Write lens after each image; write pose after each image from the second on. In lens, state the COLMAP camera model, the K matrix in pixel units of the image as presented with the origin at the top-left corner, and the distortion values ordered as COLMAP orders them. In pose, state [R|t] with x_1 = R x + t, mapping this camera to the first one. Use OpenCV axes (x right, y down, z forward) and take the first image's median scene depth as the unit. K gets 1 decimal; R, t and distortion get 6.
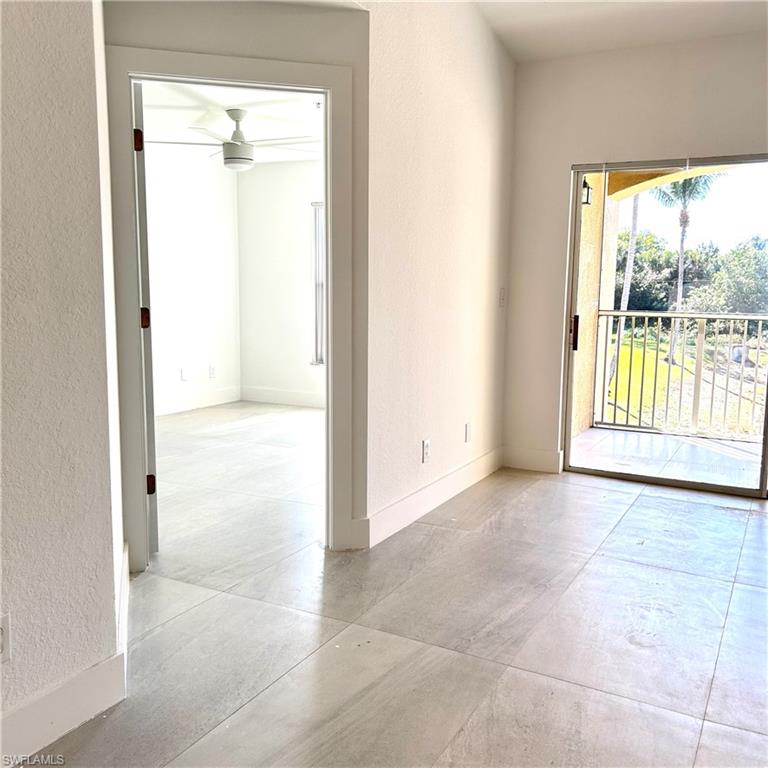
lens RADIAL K [[761.7, 0, 396.4], [0, 761.7, 383.4], [0, 0, 1]] dist [0.057686, -0.012712]
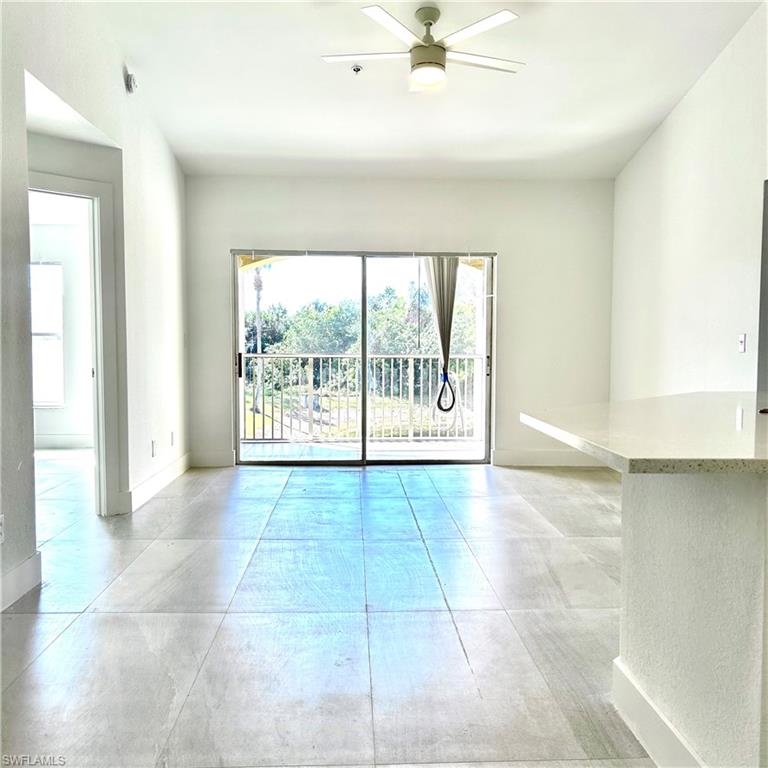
lens RADIAL K [[761.7, 0, 396.4], [0, 761.7, 383.4], [0, 0, 1]] dist [0.057686, -0.012712]
pose [[0.857276, -0.037207, 0.513511, -0.221611], [0.076439, 0.995530, -0.055479, 0.061925], [-0.509151, 0.086813, 0.856288, -0.323773]]
